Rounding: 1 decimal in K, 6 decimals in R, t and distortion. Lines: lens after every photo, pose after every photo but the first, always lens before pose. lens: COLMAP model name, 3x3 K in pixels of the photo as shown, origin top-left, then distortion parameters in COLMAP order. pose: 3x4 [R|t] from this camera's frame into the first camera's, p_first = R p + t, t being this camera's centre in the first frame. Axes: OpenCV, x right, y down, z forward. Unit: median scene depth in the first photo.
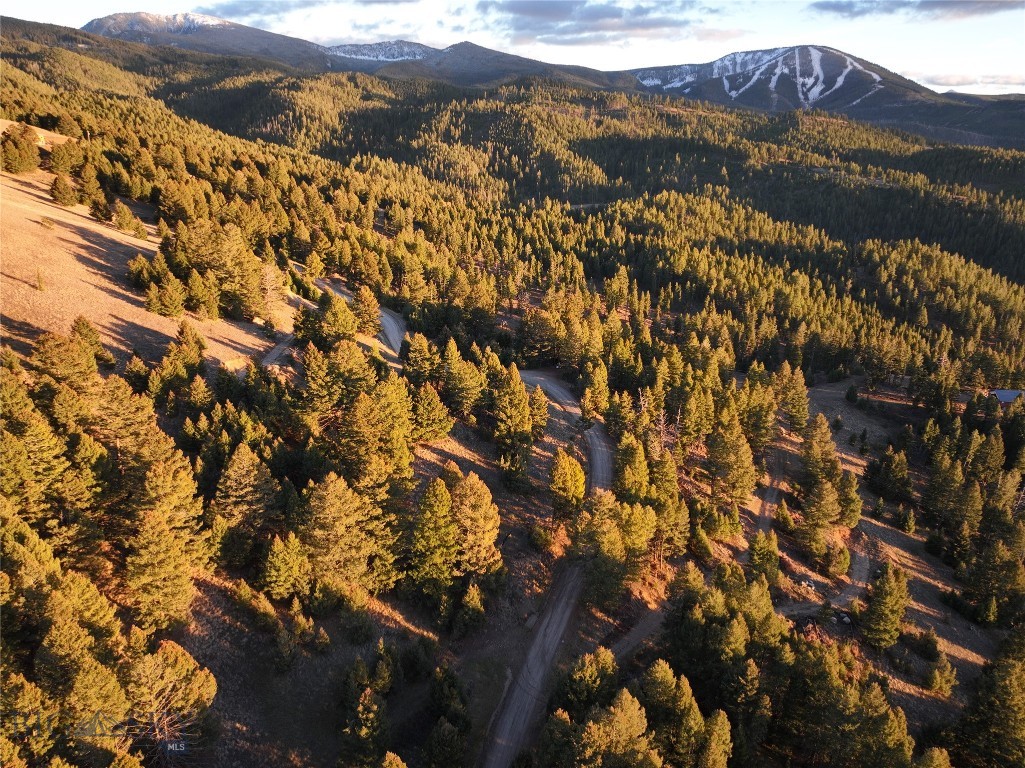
lens RADIAL K [[719.4, 0, 514.8], [0, 719.4, 384.8], [0, 0, 1]] dist [-0.000411, 0.013542]
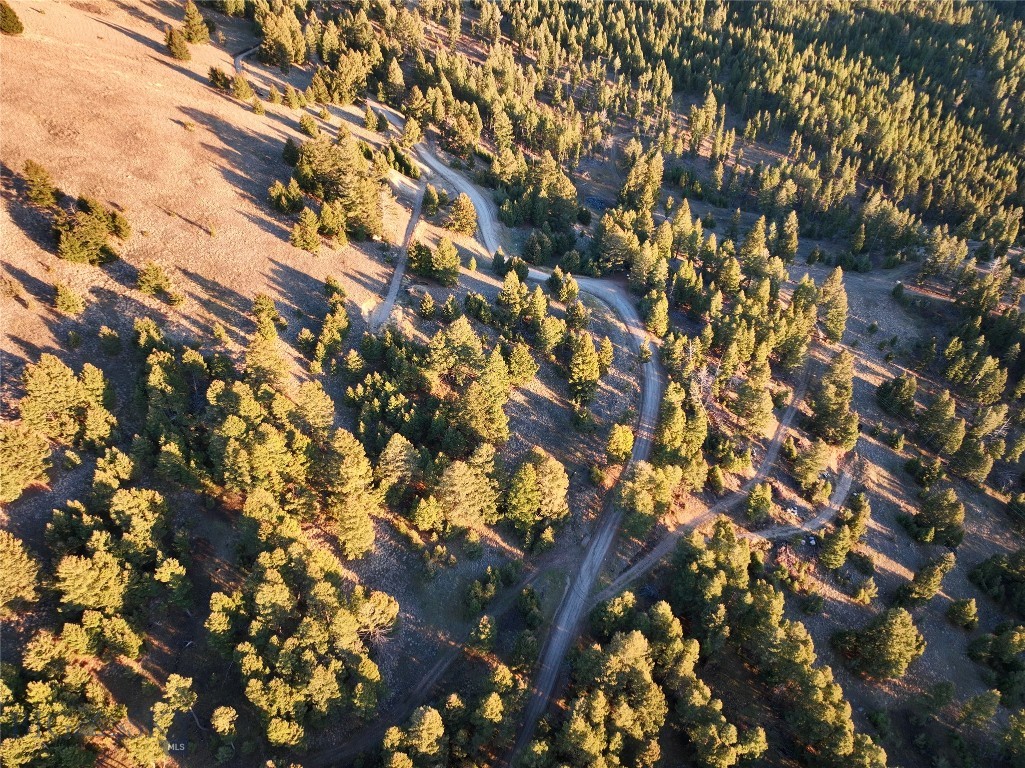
lens RADIAL K [[719.4, 0, 514.8], [0, 719.4, 384.8], [0, 0, 1]] dist [-0.000411, 0.013542]
pose [[0.993860, 0.071247, -0.084658, -0.015834], [-0.033627, 0.923406, 0.382349, -0.432695], [0.105415, -0.377154, 0.920132, -0.212446]]
